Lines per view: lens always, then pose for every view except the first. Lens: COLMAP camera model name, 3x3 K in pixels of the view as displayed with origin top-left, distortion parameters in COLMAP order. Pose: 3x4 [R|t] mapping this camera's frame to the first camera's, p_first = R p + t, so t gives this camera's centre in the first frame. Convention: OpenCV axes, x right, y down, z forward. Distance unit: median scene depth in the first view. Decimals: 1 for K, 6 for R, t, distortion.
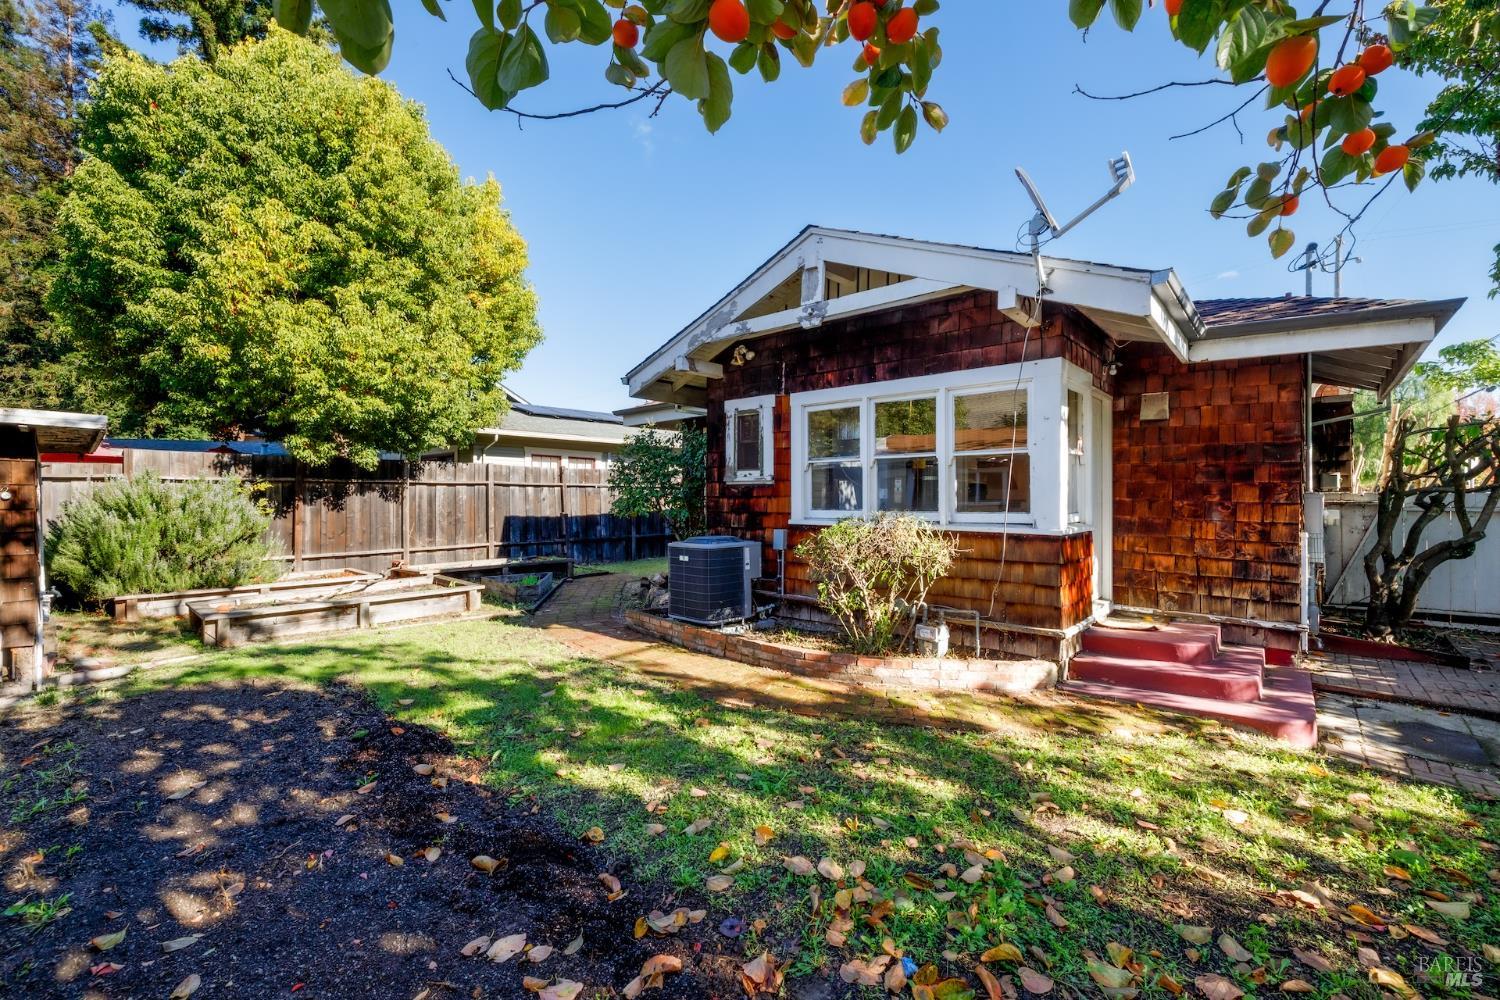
lens RADIAL K [[612.5, 0, 748.1], [0, 612.5, 485.6], [0, 0, 1]] dist [0.004197, -0.000046]
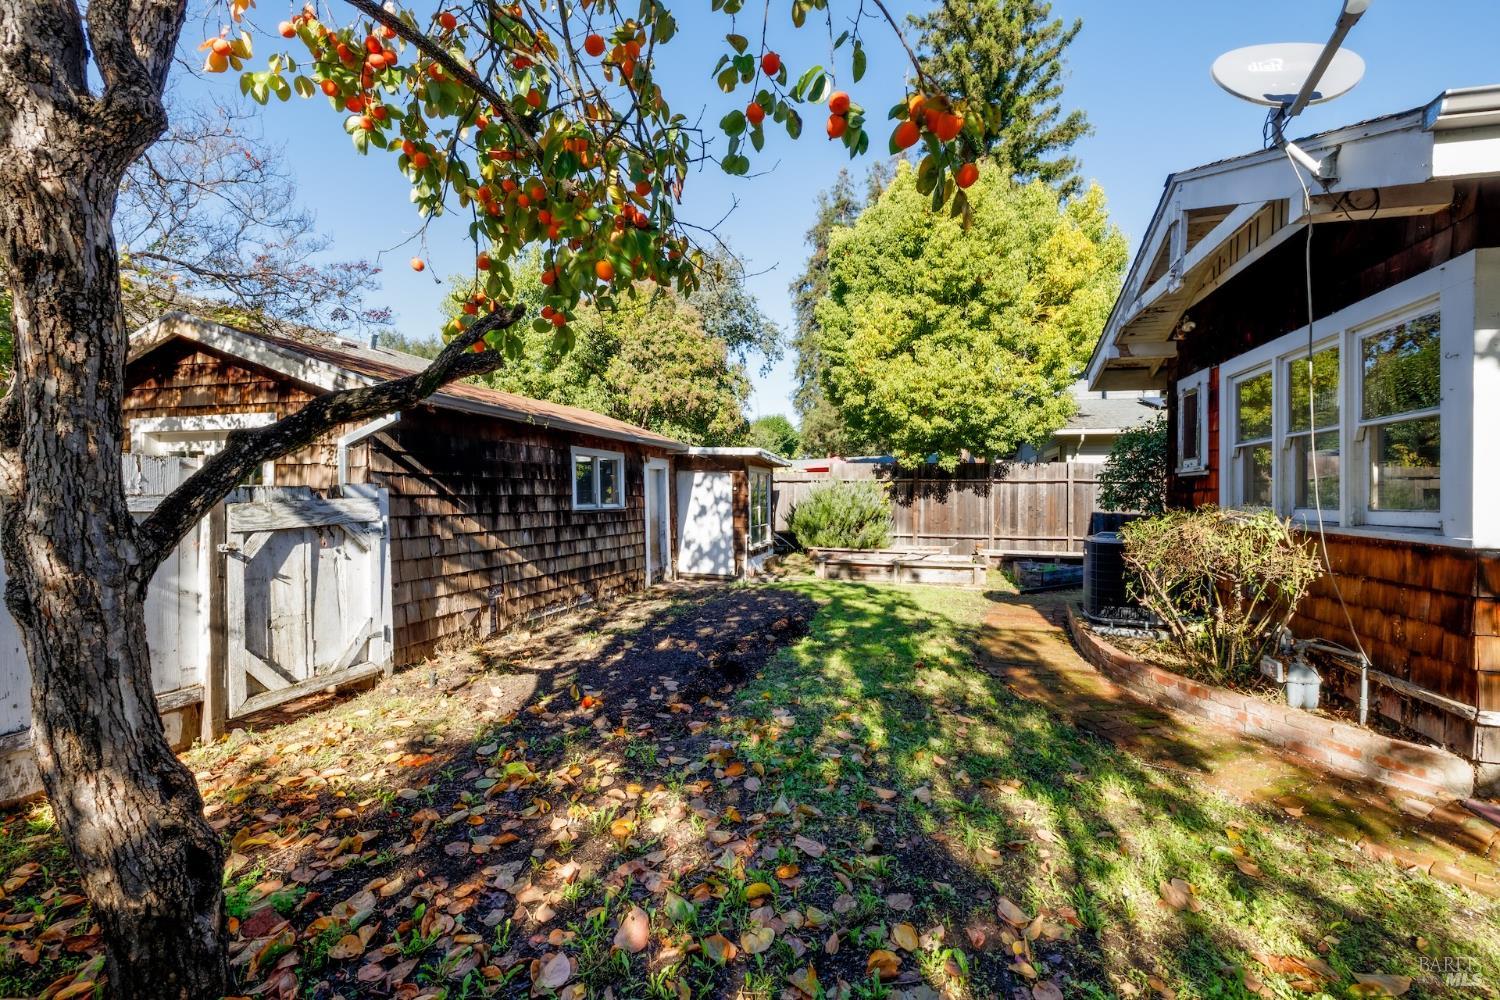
lens RADIAL K [[612.5, 0, 745.5], [0, 612.5, 499.3], [0, 0, 1]] dist [0.004197, -0.000046]
pose [[0.424454, 0.012880, -0.905358, 0.425795], [0.003674, 0.999866, 0.015947, 0.012112], [0.905442, -0.010095, 0.424350, 0.054396]]
